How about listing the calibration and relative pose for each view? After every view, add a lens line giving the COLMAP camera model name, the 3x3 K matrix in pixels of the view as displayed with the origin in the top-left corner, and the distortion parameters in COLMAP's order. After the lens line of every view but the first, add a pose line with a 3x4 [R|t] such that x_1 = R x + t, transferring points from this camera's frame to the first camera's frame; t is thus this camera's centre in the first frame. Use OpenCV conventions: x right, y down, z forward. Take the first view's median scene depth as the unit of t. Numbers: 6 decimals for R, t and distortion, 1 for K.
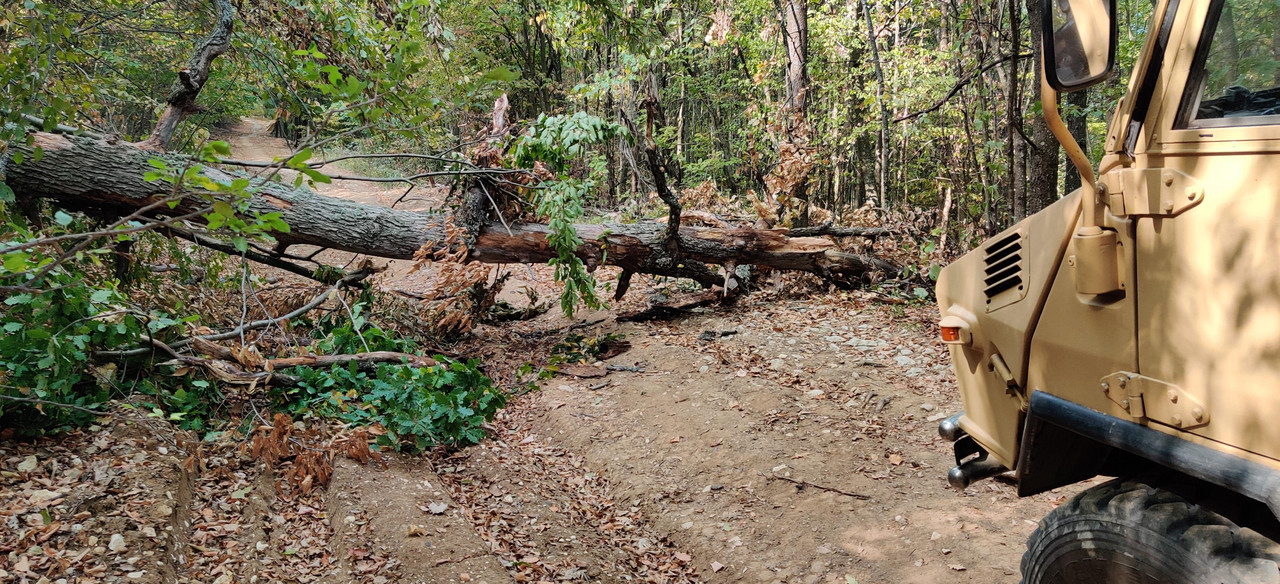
lens RADIAL K [[951.7, 0, 640.0], [0, 951.7, 292.0], [0, 0, 1]] dist [-0.000395, -0.002845]
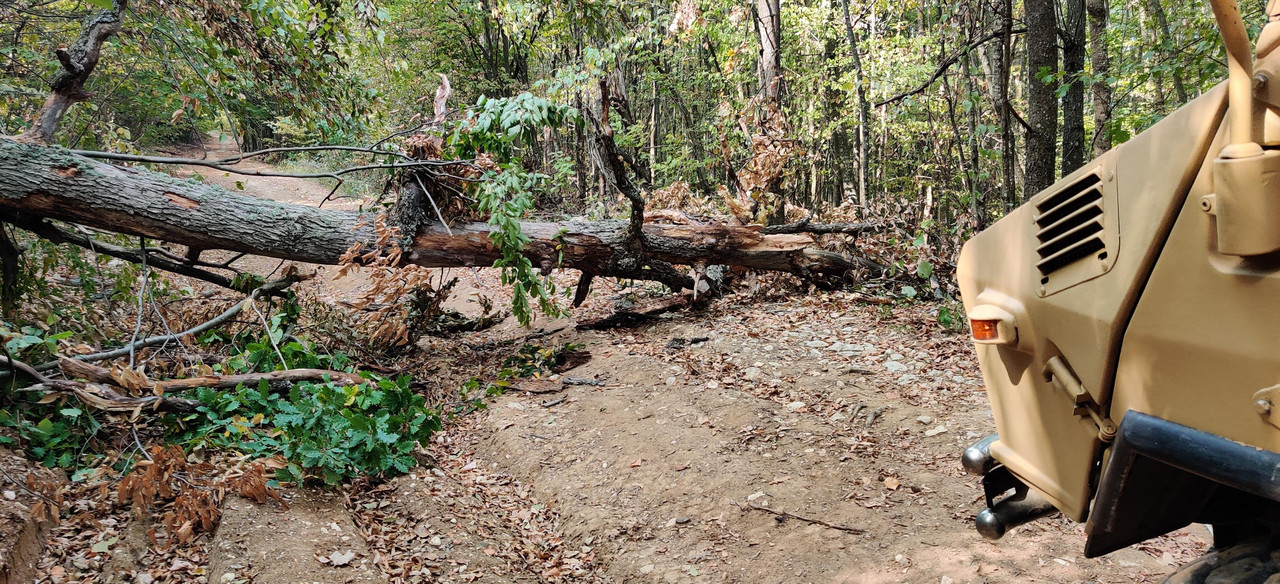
lens RADIAL K [[948.9, 0, 640.8], [0, 948.9, 307.5], [0, 0, 1]] dist [-0.000907, 0.007020]
pose [[0.999552, -0.019942, 0.022328, 0.021924], [0.019824, 0.999788, 0.005491, 0.007476], [-0.022433, -0.005045, 0.999736, 0.120475]]
